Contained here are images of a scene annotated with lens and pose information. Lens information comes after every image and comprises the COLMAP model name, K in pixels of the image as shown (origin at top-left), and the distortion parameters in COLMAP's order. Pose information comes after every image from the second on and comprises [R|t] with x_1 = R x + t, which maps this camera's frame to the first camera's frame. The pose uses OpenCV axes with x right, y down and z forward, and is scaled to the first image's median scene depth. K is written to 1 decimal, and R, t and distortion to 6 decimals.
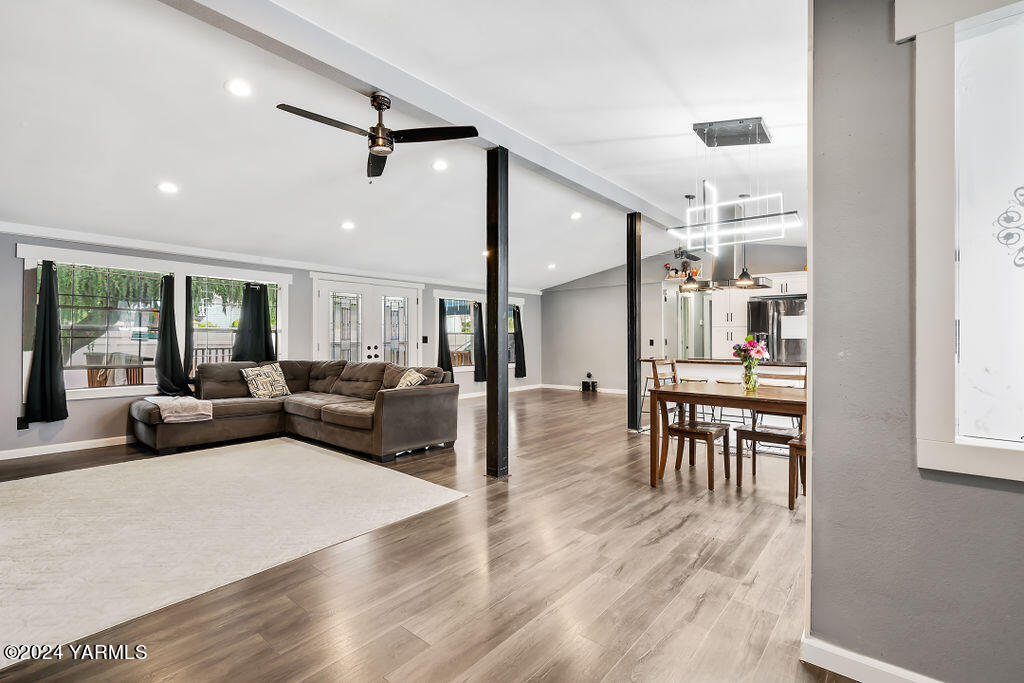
lens RADIAL K [[466.0, 0, 527.8], [0, 466.0, 331.4], [0, 0, 1]] dist [0.000714, 0.000175]
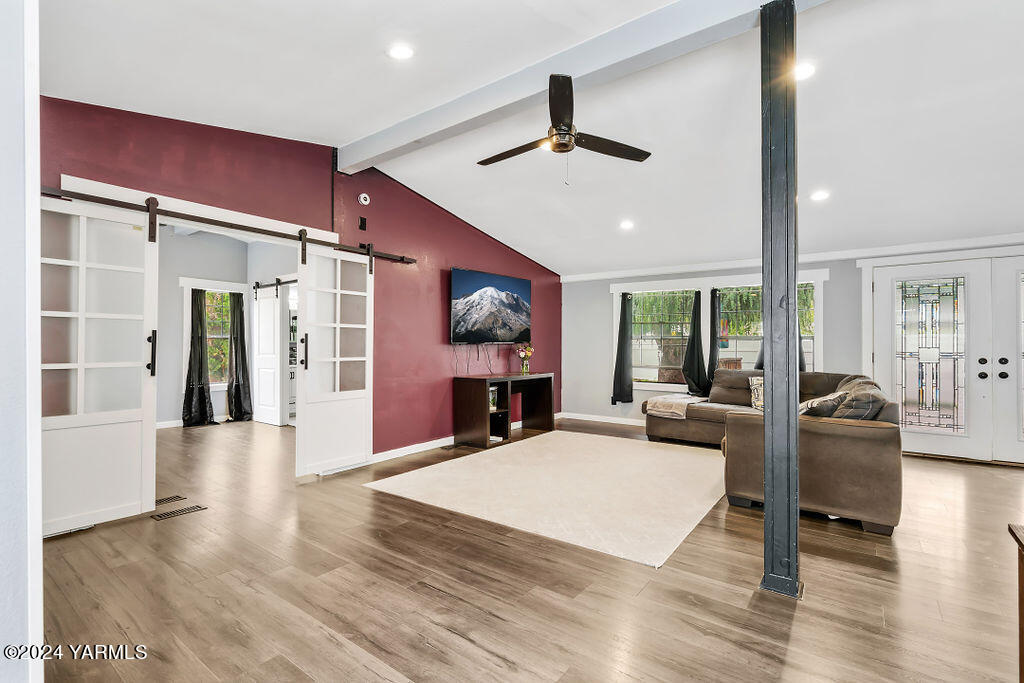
lens RADIAL K [[474.0, 0, 511.6], [0, 474.0, 337.6], [0, 0, 1]] dist [0.000152, 0.000158]
pose [[0.037382, -0.019613, -0.999109, 0.370892], [0.012246, 0.999741, -0.019167, 0.011649], [0.999226, -0.011519, 0.037612, 0.485710]]
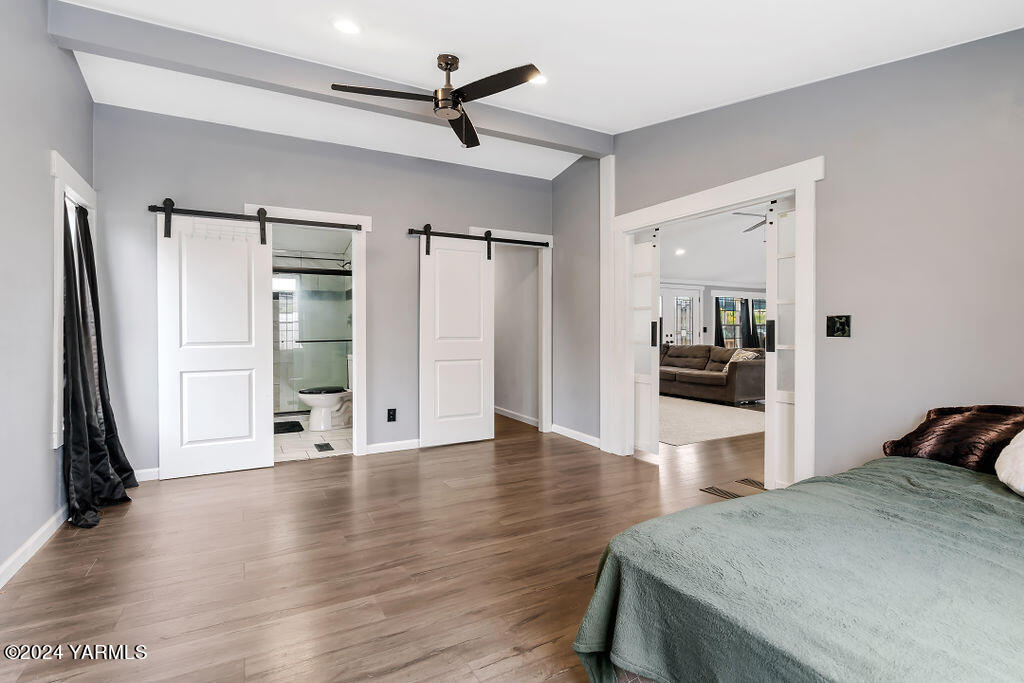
lens RADIAL K [[474.0, 0, 511.6], [0, 474.0, 337.6], [0, 0, 1]] dist [0.000152, 0.000158]
pose [[0.919260, 0.006302, -0.393602, -0.298488], [0.005853, 0.999543, 0.029672, -0.003750], [0.393608, -0.029580, 0.918802, -0.612598]]
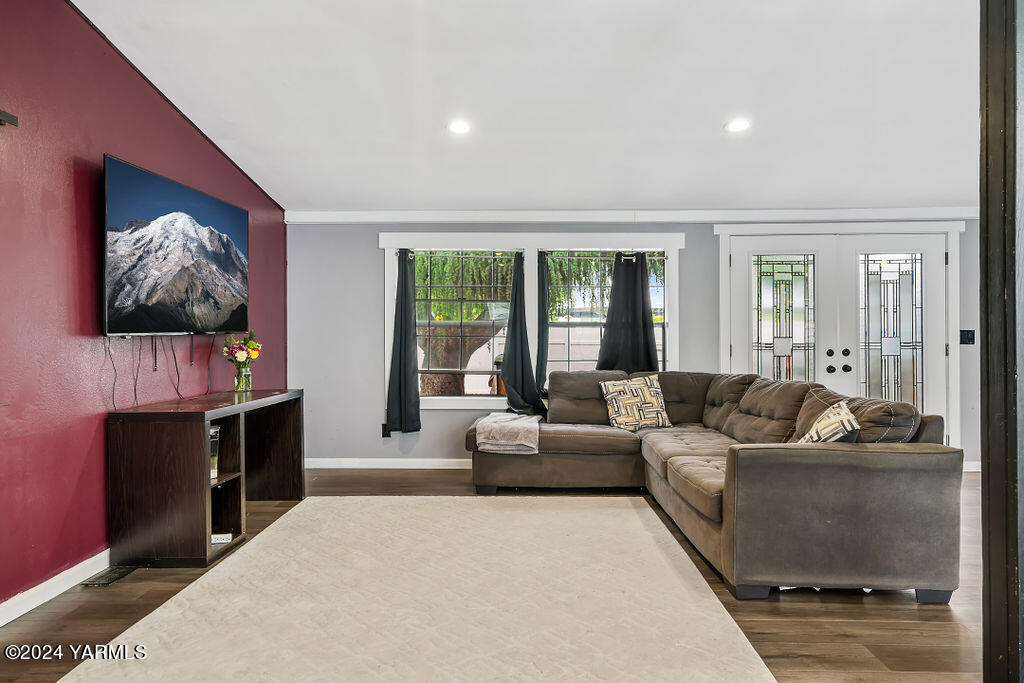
lens RADIAL K [[661.4, 0, 500.9], [0, 661.4, 333.2], [0, 0, 1]] dist [0.007667, 0.000553]
pose [[0.596736, -0.009063, -0.802387, 0.064835], [0.016314, 0.999867, 0.000839, 0.008004], [0.802272, -0.013591, 0.596804, 0.331288]]
